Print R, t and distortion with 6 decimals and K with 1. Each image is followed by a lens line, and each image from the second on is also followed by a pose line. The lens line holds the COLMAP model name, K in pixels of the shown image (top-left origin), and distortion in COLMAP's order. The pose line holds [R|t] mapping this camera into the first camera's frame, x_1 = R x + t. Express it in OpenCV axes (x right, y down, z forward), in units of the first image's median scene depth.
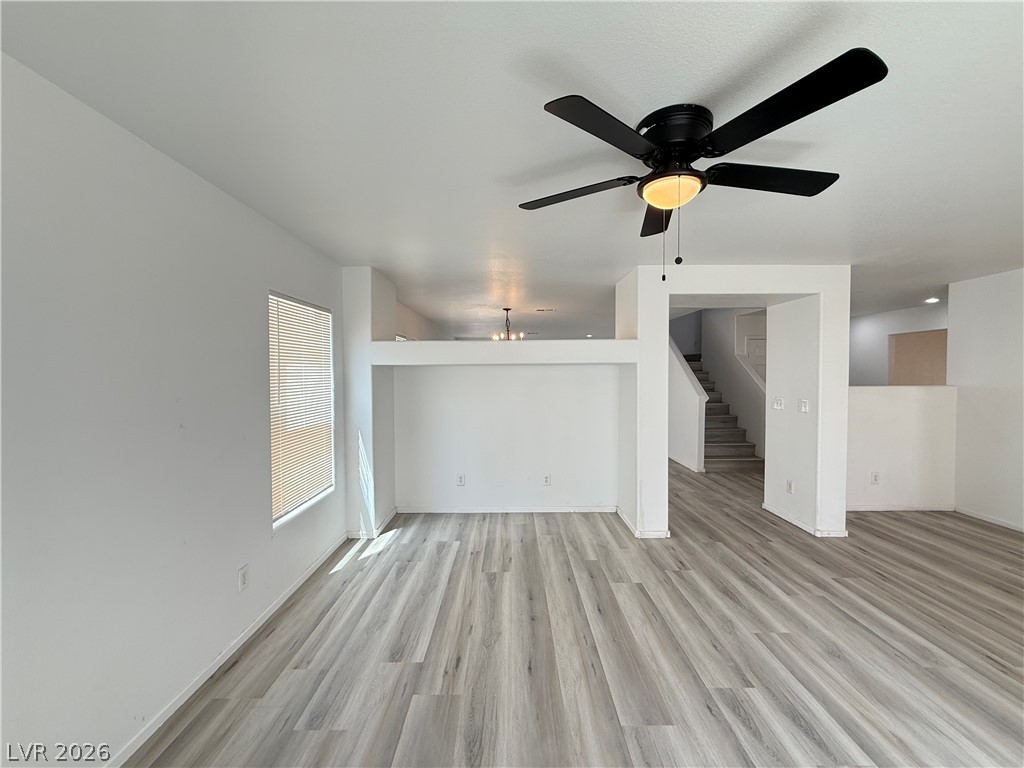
lens RADIAL K [[411.6, 0, 511.1], [0, 411.6, 378.9], [0, 0, 1]] dist [0.001351, 0.000003]
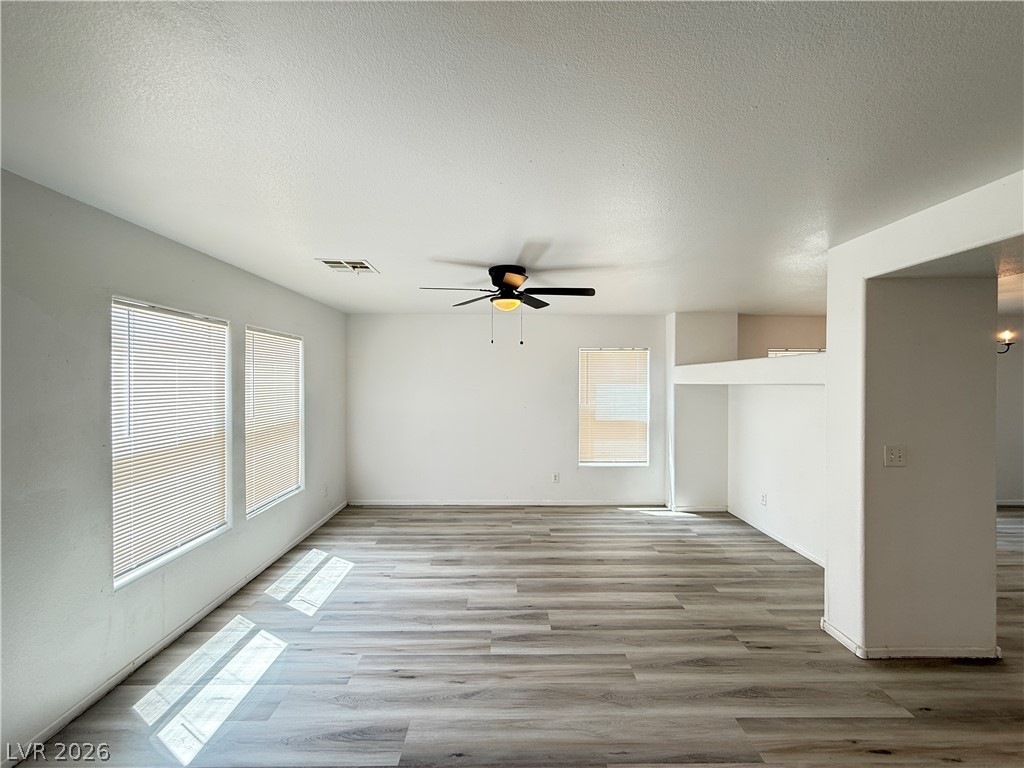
lens RADIAL K [[411.6, 0, 509.9], [0, 411.6, 383.1], [0, 0, 1]] dist [0.001351, 0.000003]
pose [[0.012060, 0.011250, -0.999864, 1.180759], [-0.018834, 0.999762, 0.011021, -0.047009], [0.999750, 0.018699, 0.012269, 0.505822]]
